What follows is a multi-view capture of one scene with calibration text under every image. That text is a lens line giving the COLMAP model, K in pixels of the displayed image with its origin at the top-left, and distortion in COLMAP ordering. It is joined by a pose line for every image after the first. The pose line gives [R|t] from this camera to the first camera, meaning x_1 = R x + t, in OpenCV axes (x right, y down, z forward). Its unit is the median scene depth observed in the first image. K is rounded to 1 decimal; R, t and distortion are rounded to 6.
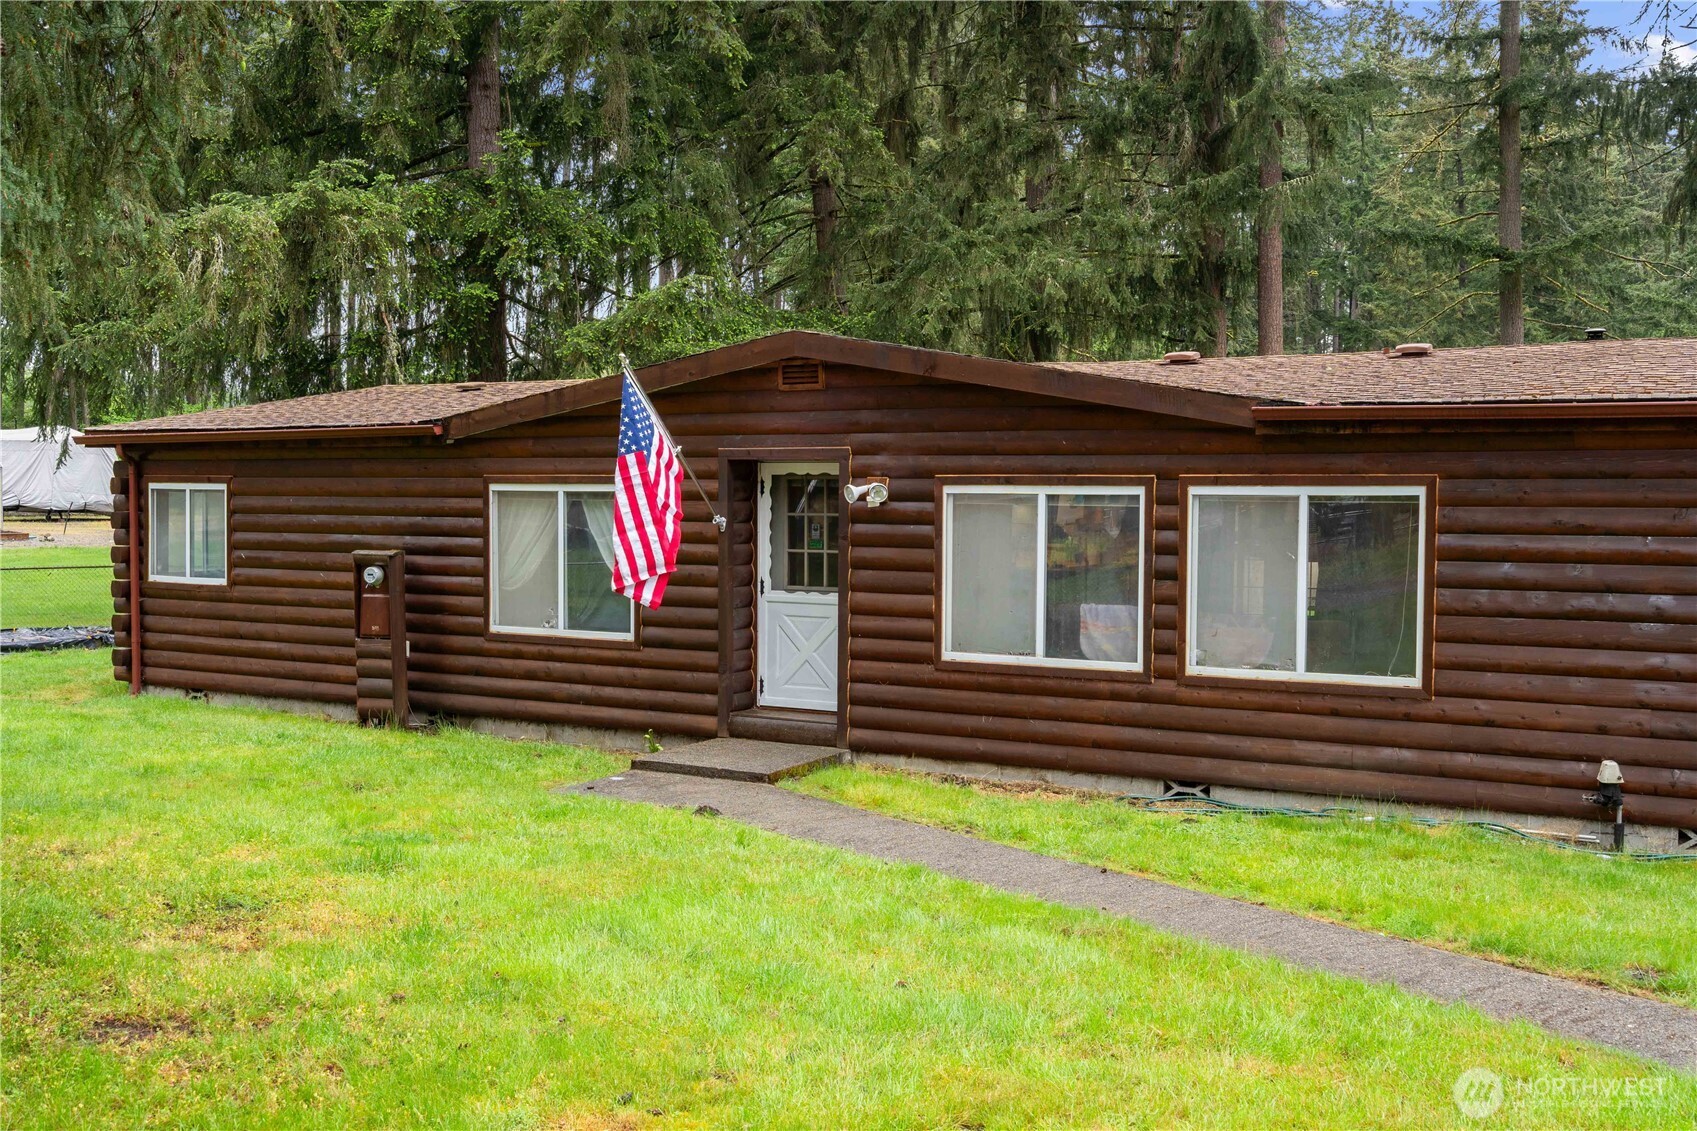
lens RADIAL K [[1672.1, 0, 845.8], [0, 1672.1, 563.7], [0, 0, 1]] dist [0.002532, 0.000000]
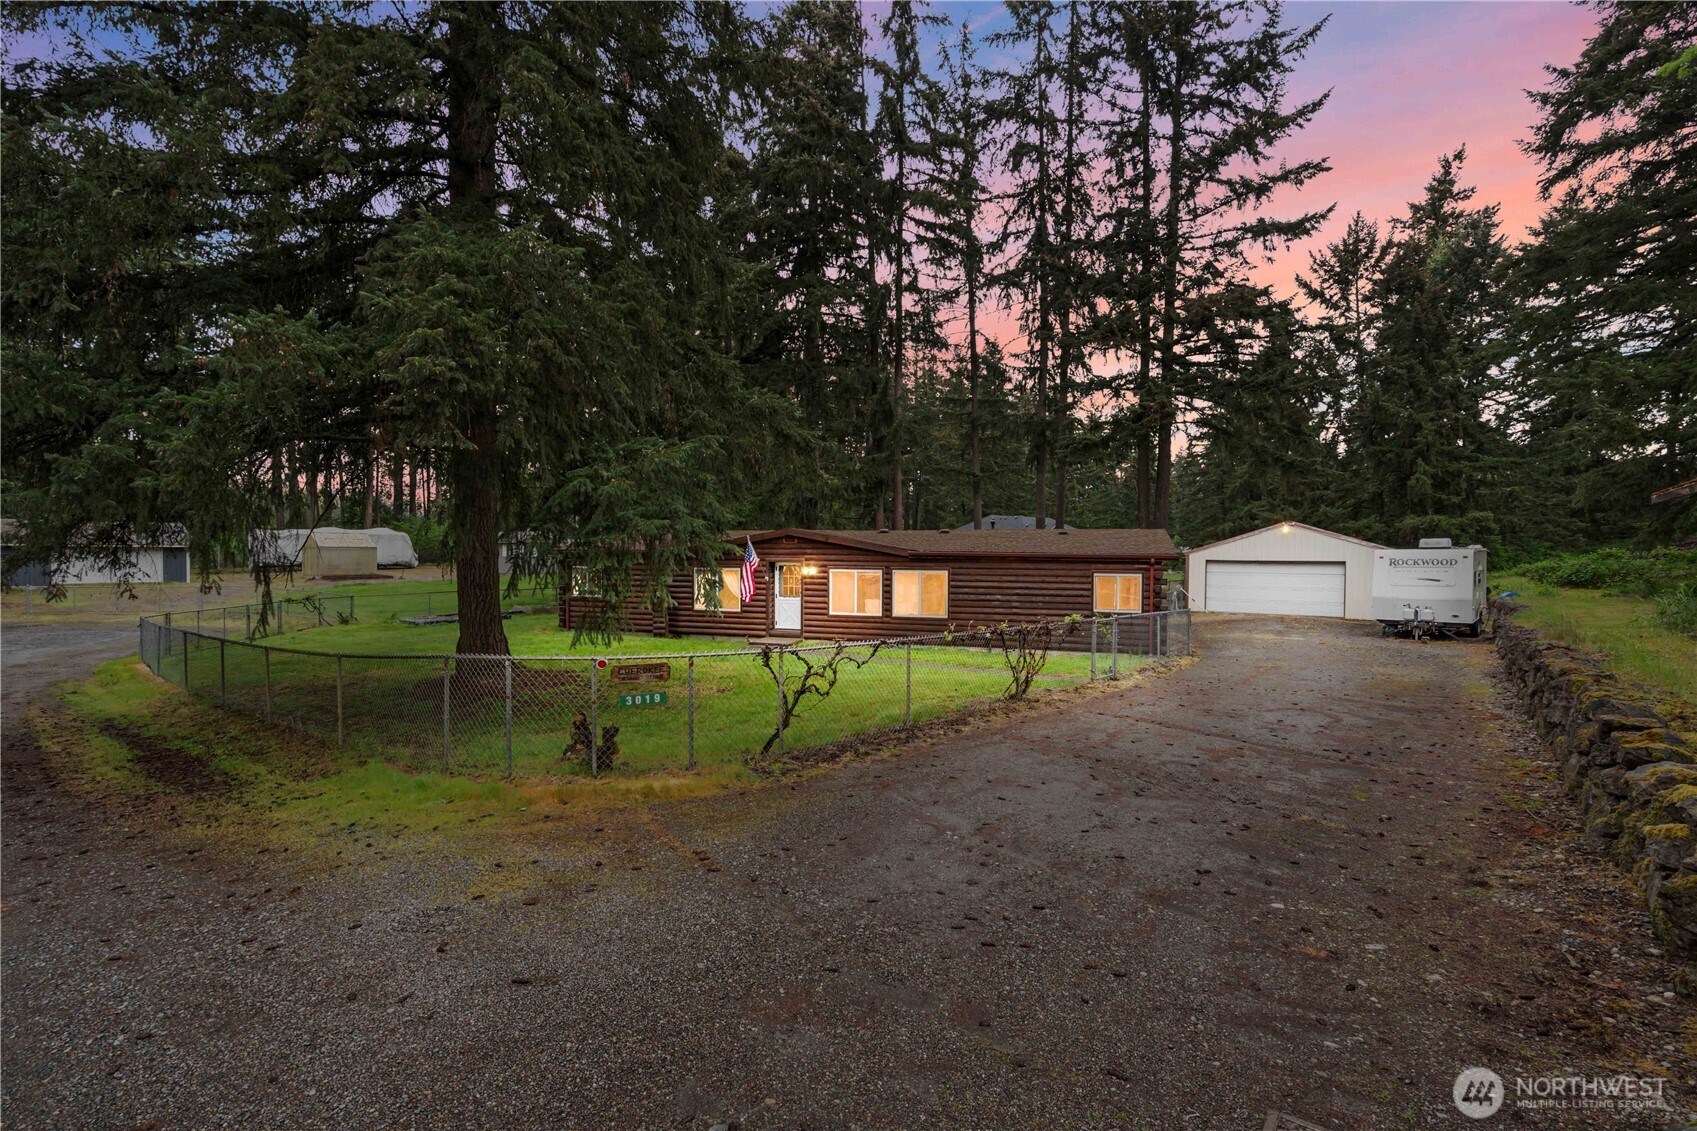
lens RADIAL K [[779.3, 0, 845.5], [0, 779.3, 563.3], [0, 0, 1]] dist [0.011493, 0.001520]
pose [[0.980351, -0.004858, 0.197202, -0.241942], [0.009575, 0.999690, -0.022973, -0.016970], [-0.197030, 0.024410, 0.980094, -0.718977]]
